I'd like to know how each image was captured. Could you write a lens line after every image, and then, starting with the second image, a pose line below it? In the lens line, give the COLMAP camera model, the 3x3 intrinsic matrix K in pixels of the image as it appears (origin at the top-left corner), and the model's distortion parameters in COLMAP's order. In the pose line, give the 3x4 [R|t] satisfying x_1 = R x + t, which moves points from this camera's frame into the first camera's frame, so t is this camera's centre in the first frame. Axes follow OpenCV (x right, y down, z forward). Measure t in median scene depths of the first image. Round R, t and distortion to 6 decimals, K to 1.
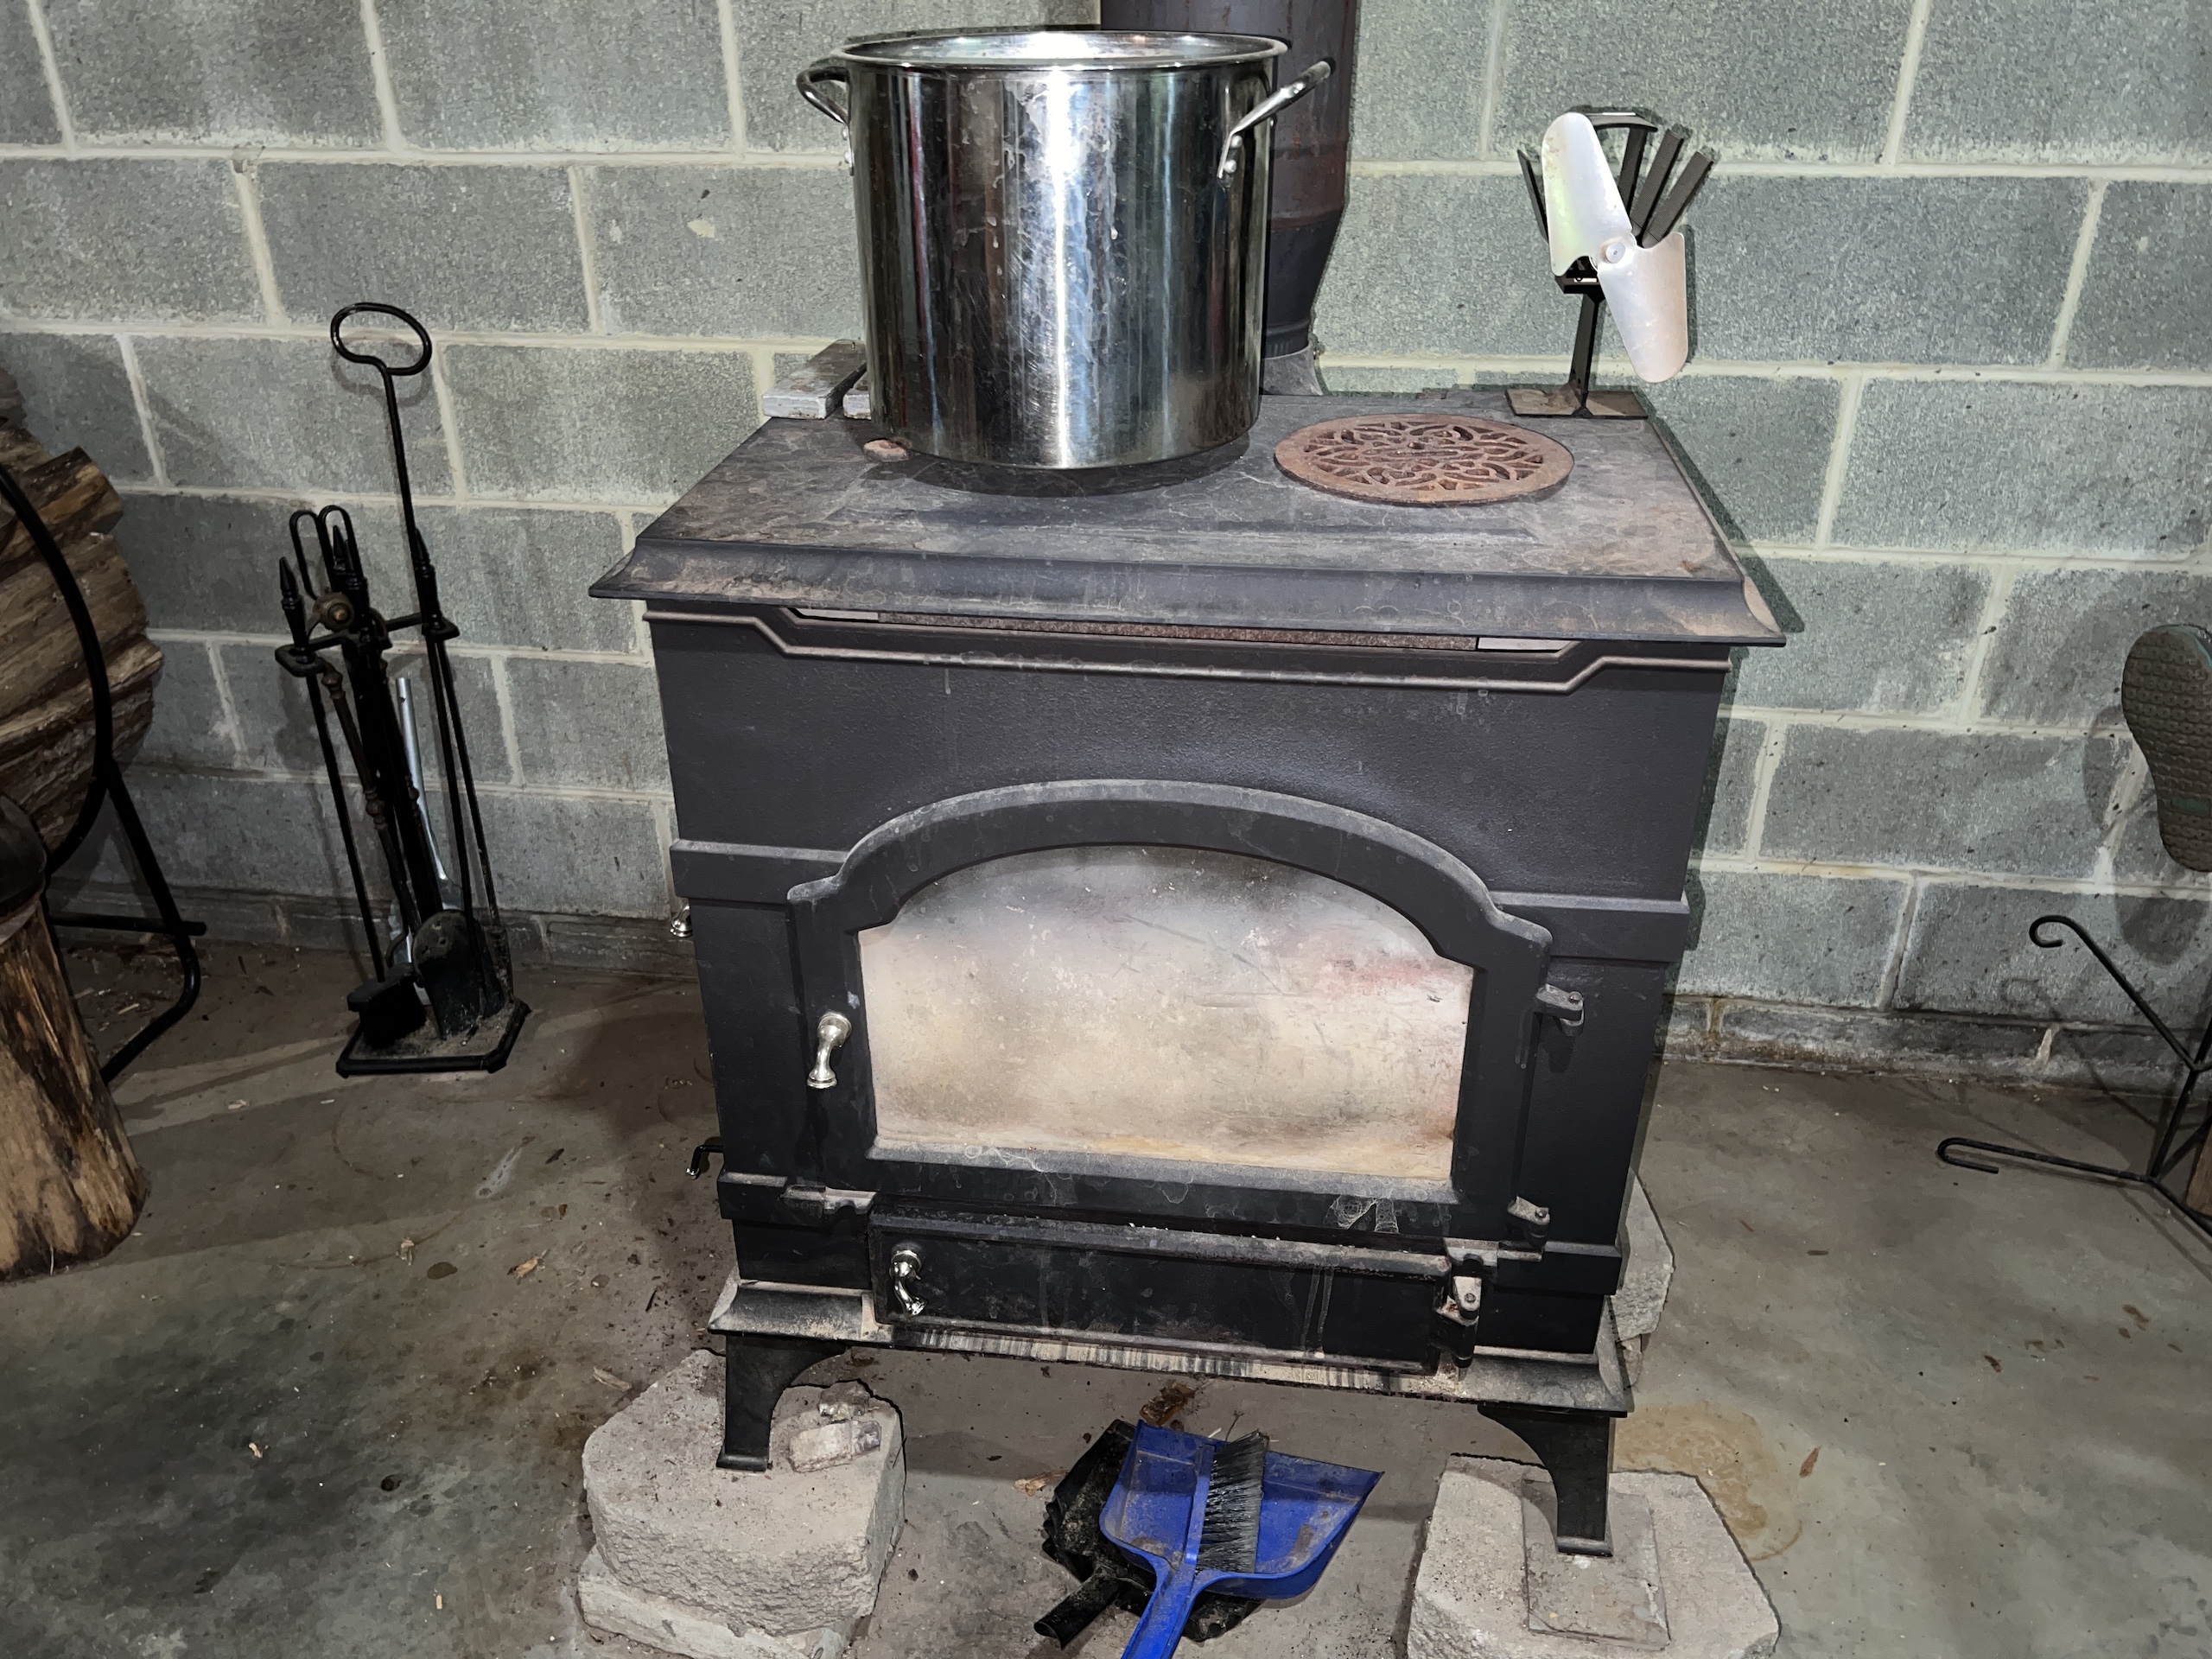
lens RADIAL K [[1677.5, 0, 1105.8], [0, 1677.5, 831.6], [0, 0, 1]] dist [0.011035, -0.018974]
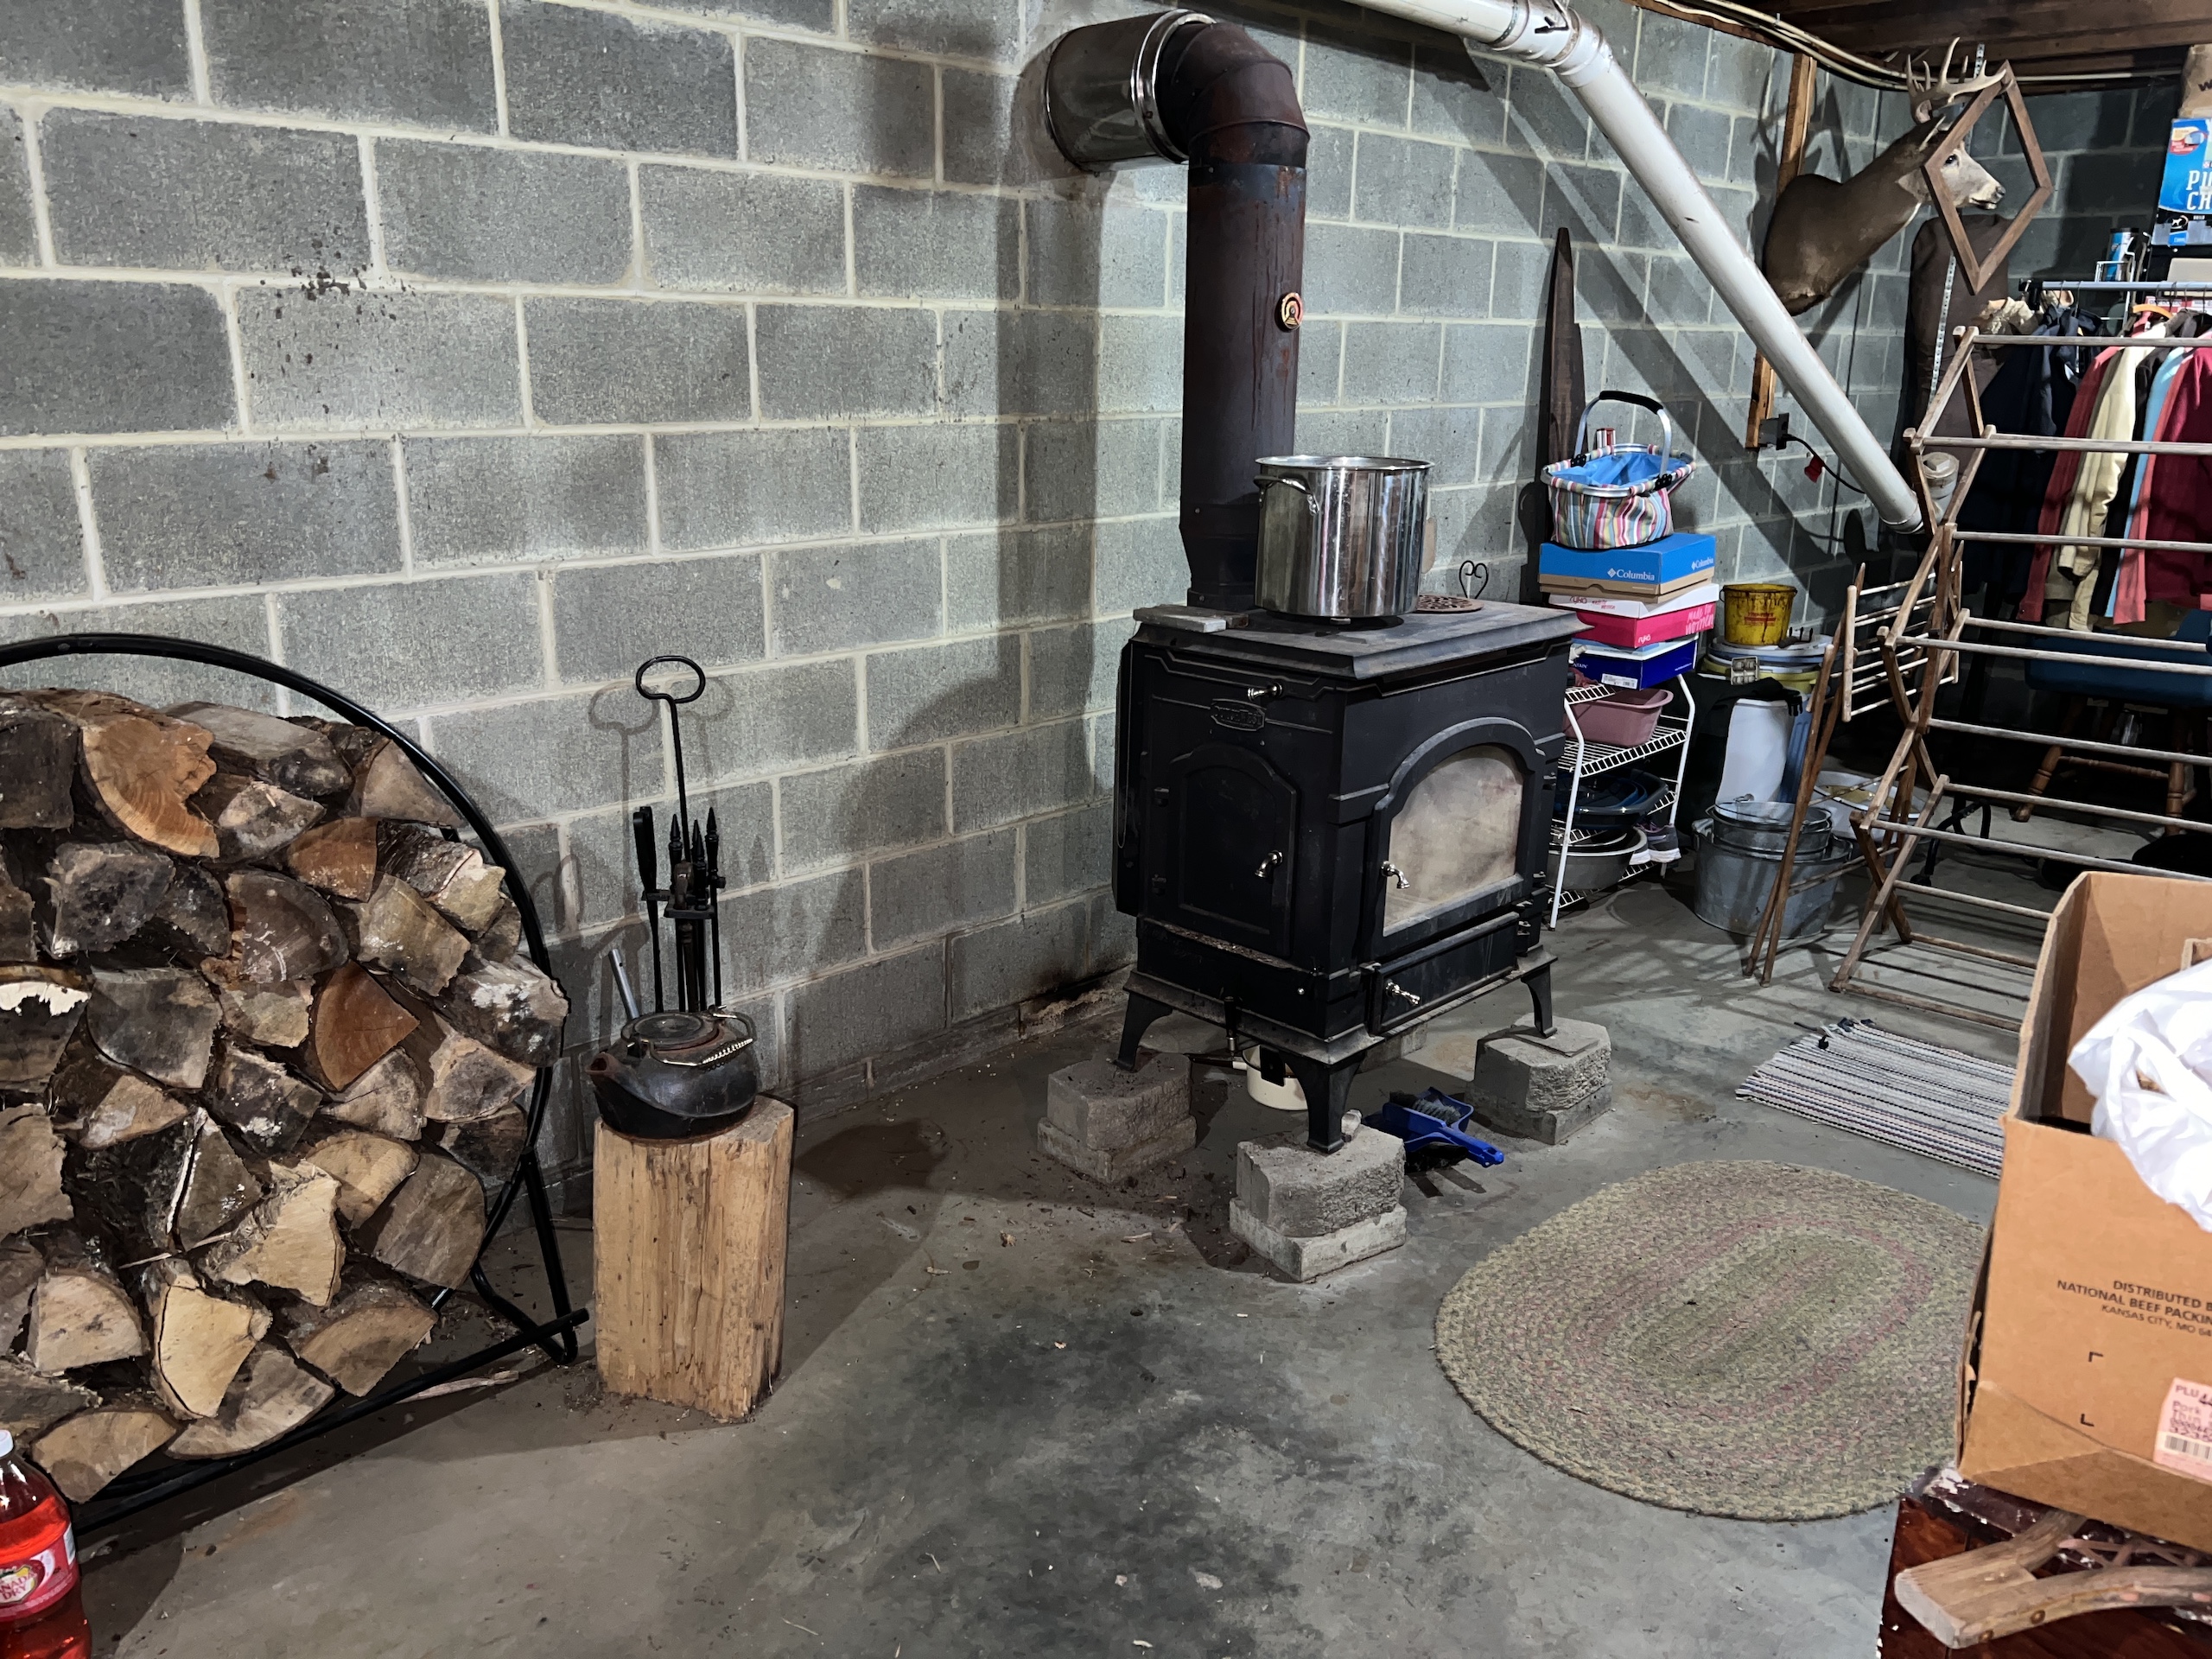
lens RADIAL K [[1677.5, 0, 1100.4], [0, 1677.5, 834.1], [0, 0, 1]] dist [0.011035, -0.018974]
pose [[0.602172, -0.207302, 0.770983, -1.336250], [0.366076, 0.929892, -0.035893, 0.008993], [-0.709491, 0.303852, 0.635843, -0.110307]]
